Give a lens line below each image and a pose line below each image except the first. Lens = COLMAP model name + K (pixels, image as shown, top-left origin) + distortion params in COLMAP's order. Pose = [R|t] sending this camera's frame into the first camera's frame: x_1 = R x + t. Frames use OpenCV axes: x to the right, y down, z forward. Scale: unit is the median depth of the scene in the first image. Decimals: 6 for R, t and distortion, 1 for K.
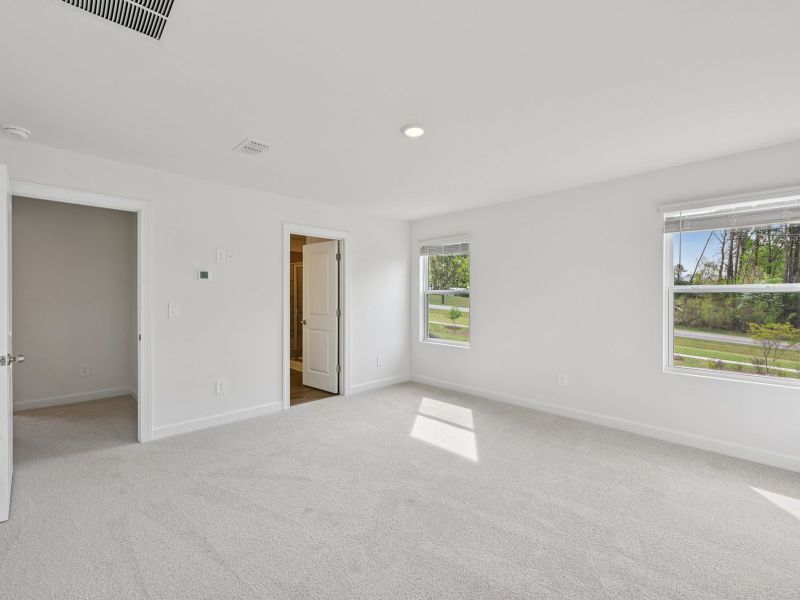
lens RADIAL K [[350.4, 0, 400.7], [0, 350.4, 300.6], [0, 0, 1]] dist [0.000220, 0.000081]
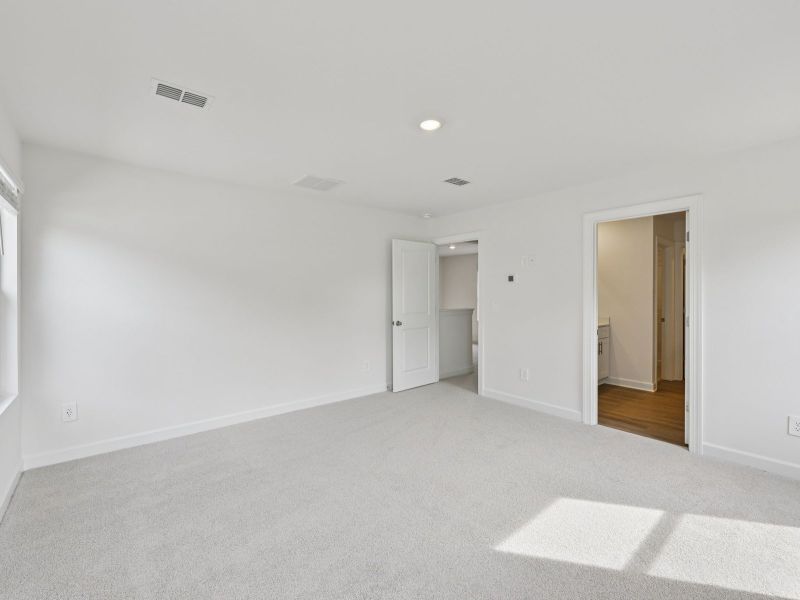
lens RADIAL K [[350.4, 0, 397.3], [0, 350.4, 296.3], [0, 0, 1]] dist [0.000220, 0.000081]
pose [[-0.056809, 0.005056, -0.998372, 0.689830], [-0.014844, 0.999872, 0.005909, -0.012385], [0.998275, 0.015156, -0.056727, 0.667103]]
